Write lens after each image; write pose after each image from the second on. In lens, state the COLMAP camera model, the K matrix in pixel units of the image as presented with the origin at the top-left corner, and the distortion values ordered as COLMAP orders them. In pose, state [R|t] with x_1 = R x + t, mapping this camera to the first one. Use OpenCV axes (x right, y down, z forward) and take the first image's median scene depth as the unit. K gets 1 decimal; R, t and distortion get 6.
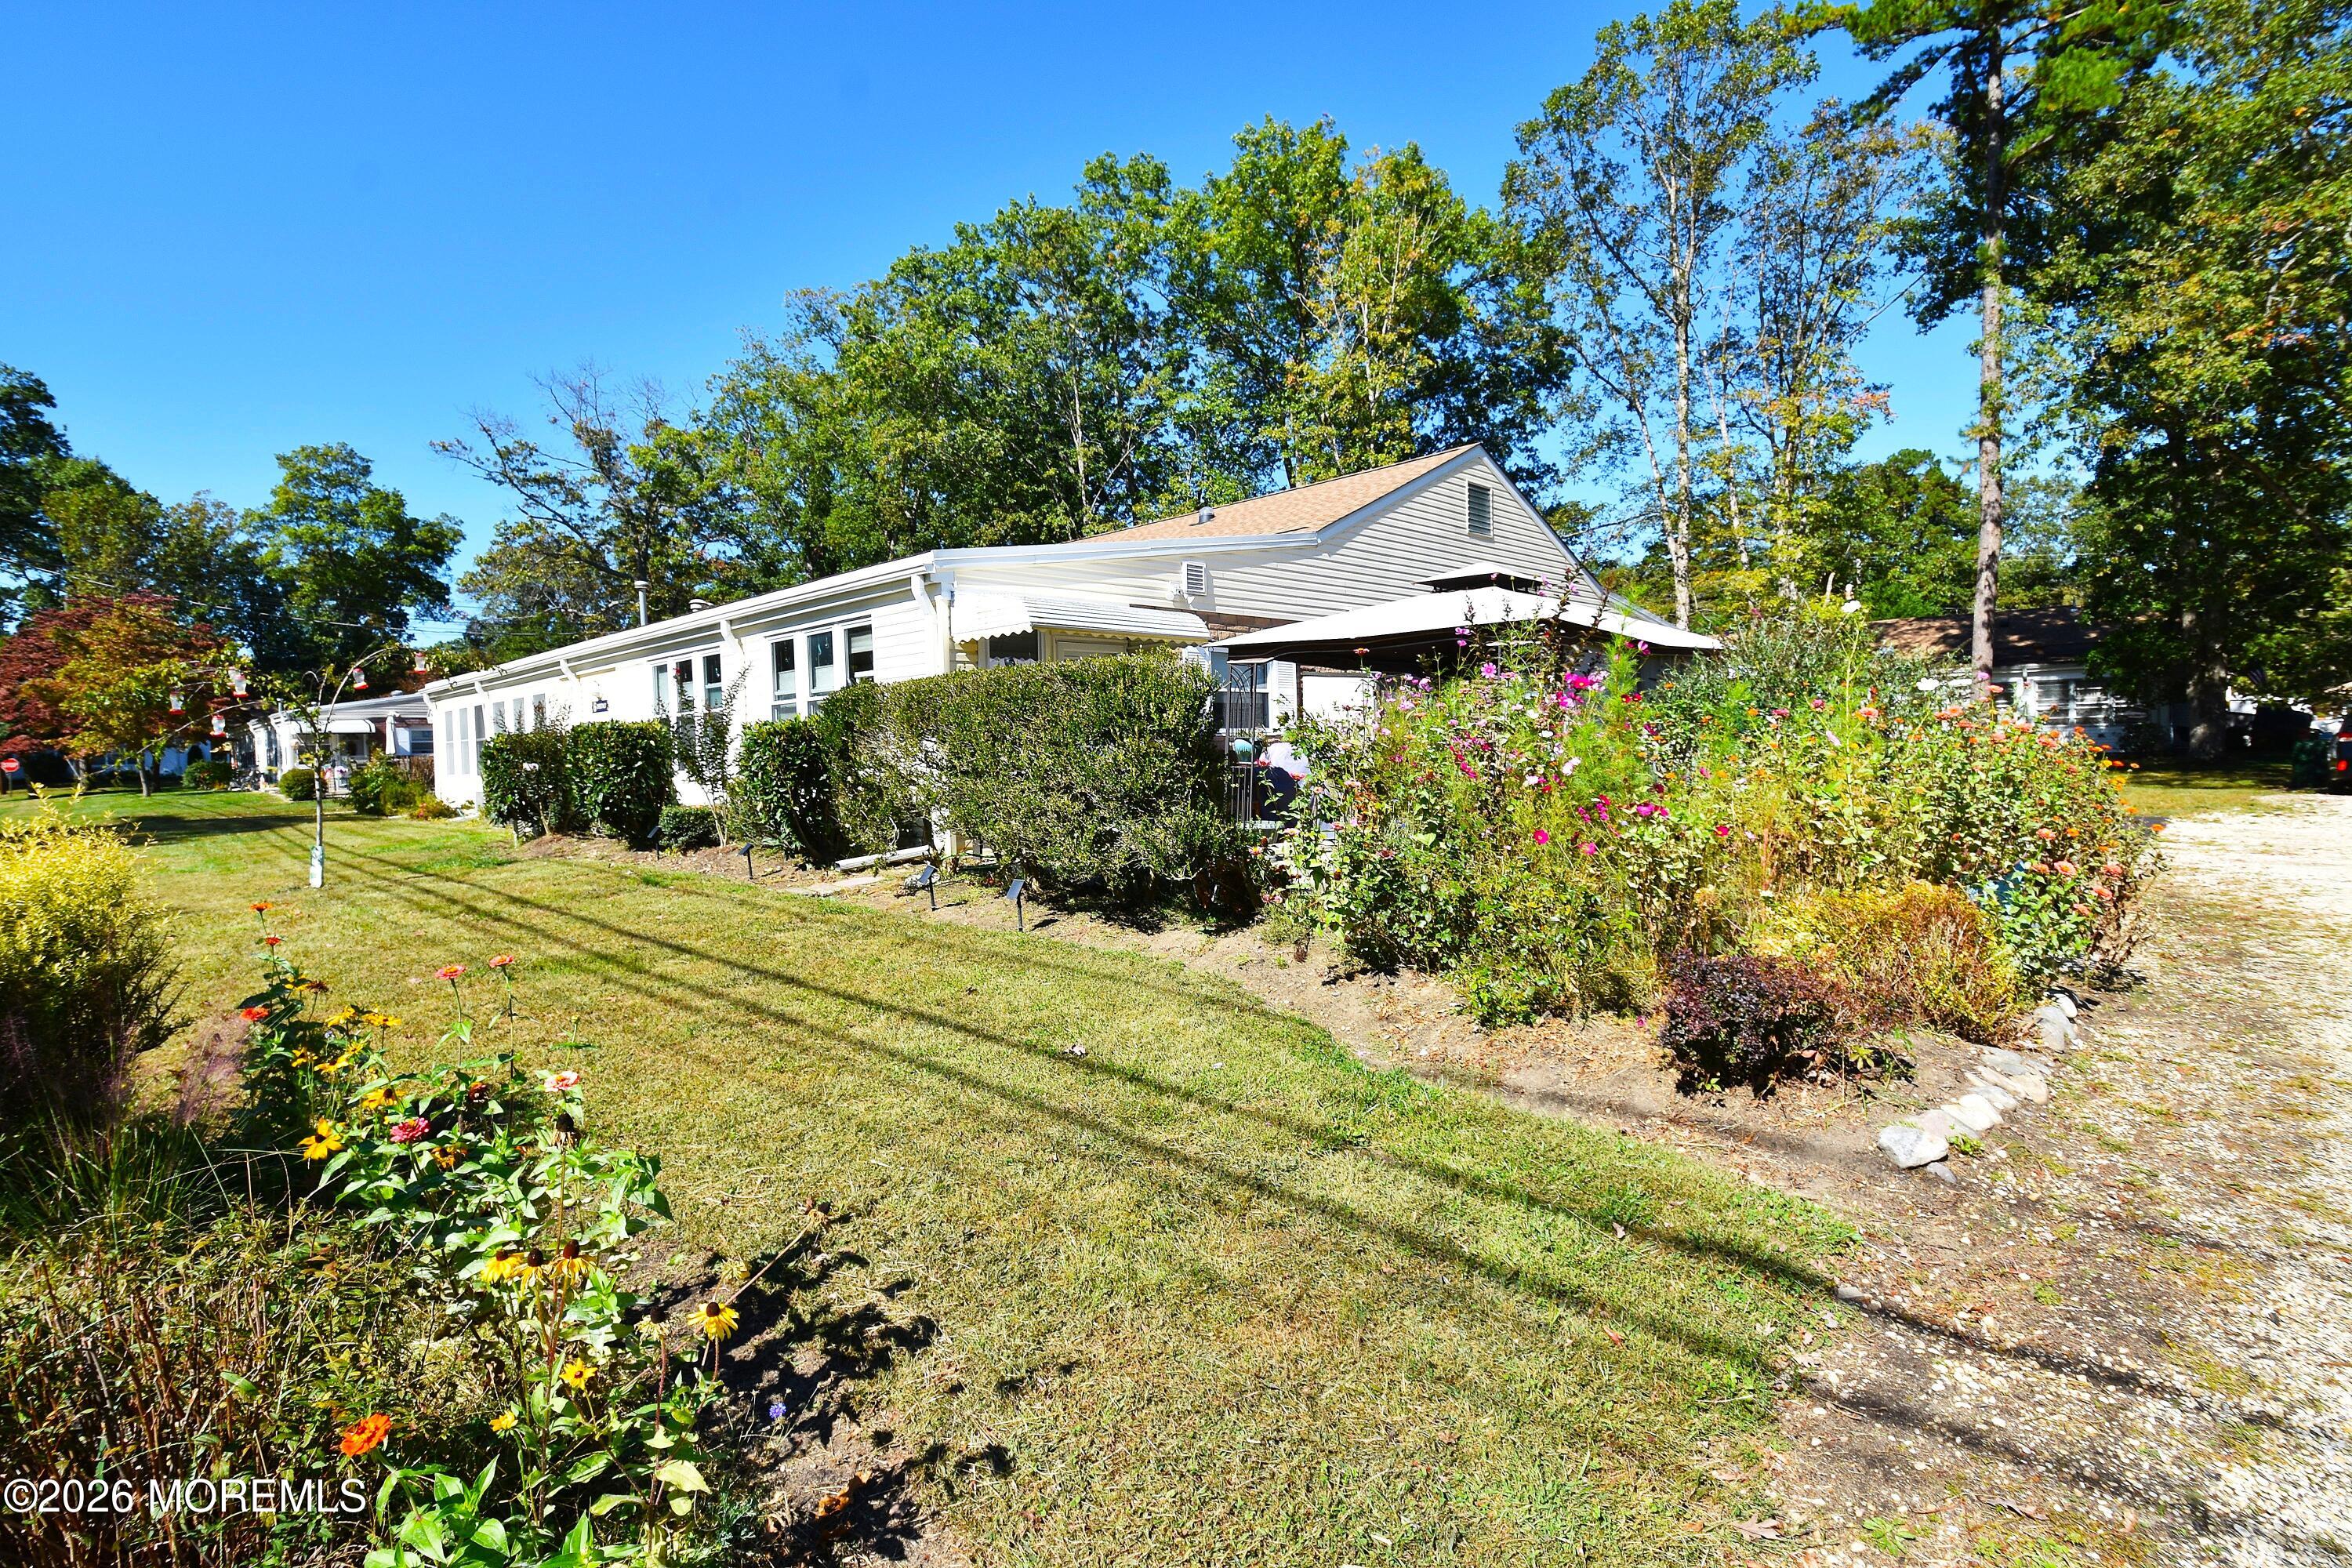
lens RADIAL K [[1185.7, 0, 1037.5], [0, 1185.7, 797.8], [0, 0, 1]] dist [-0.002426, -0.014191]
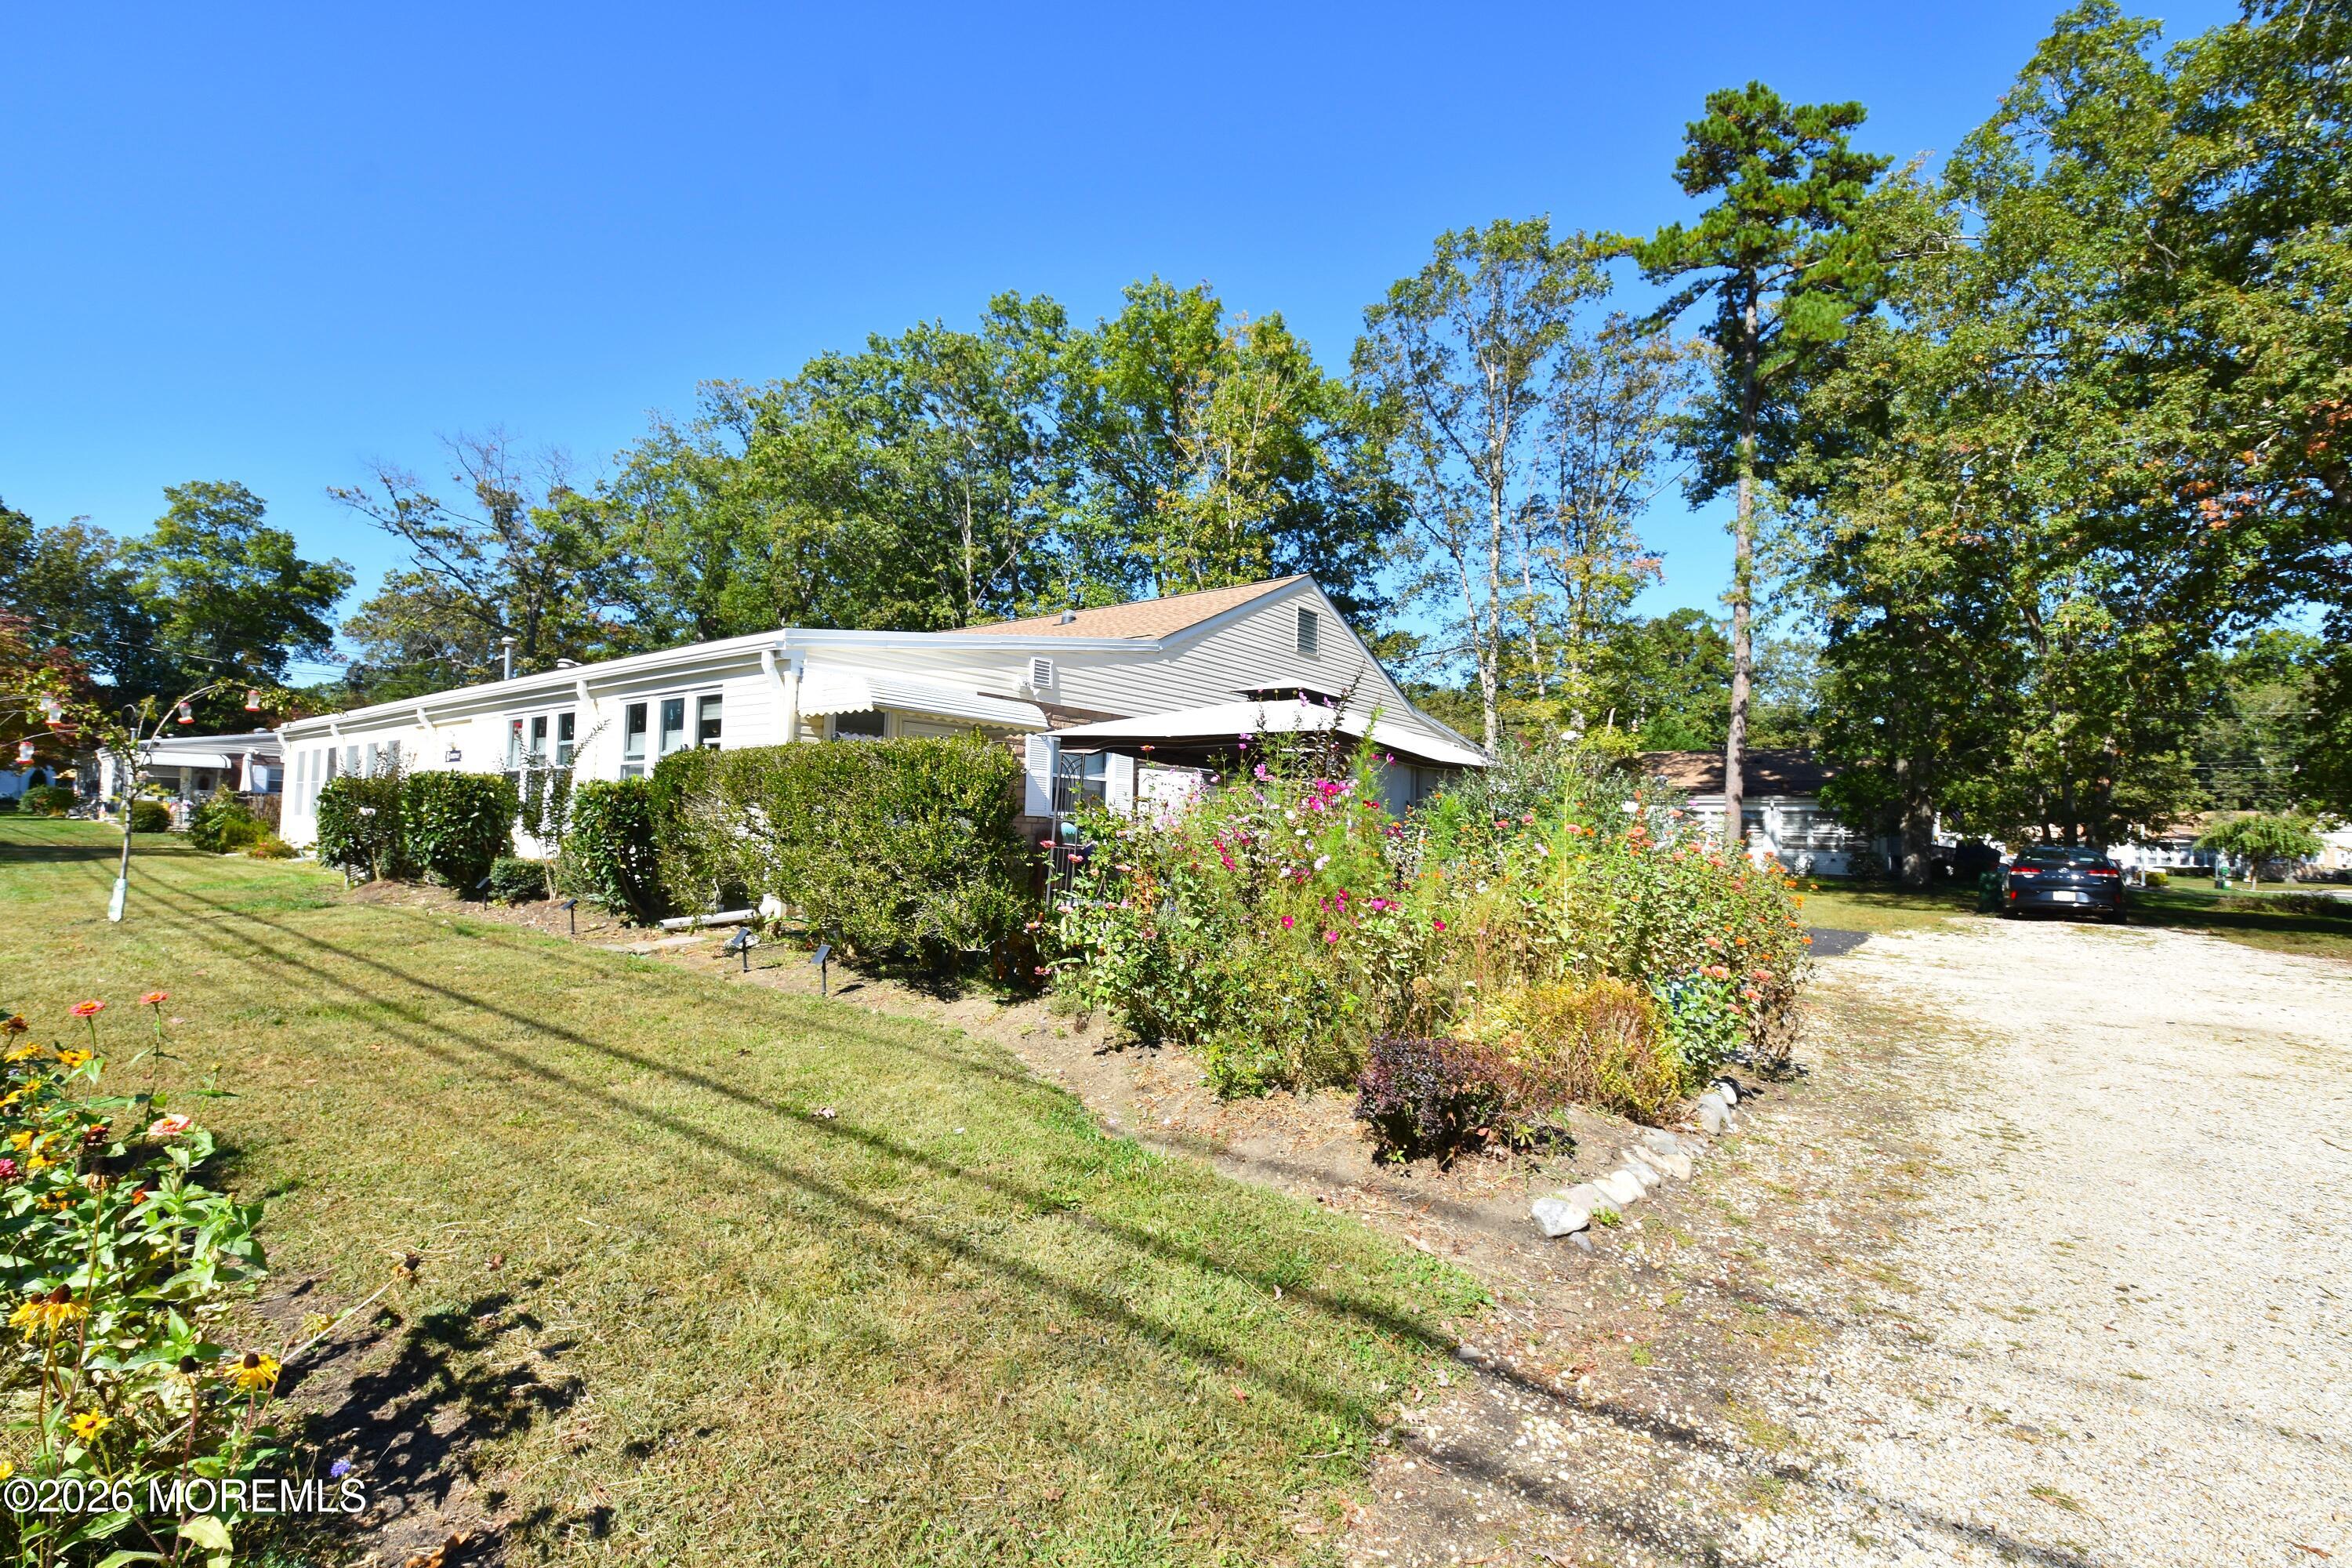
lens RADIAL K [[1109.6, 0, 1170.4], [0, 1109.6, 780.0], [0, 0, 1]] dist [0.011072, -0.031972]
pose [[0.990005, 0.059902, 0.127676, 0.126500], [-0.048767, 0.994870, -0.088627, -0.002992], [-0.132329, 0.081514, 0.987848, -0.015416]]
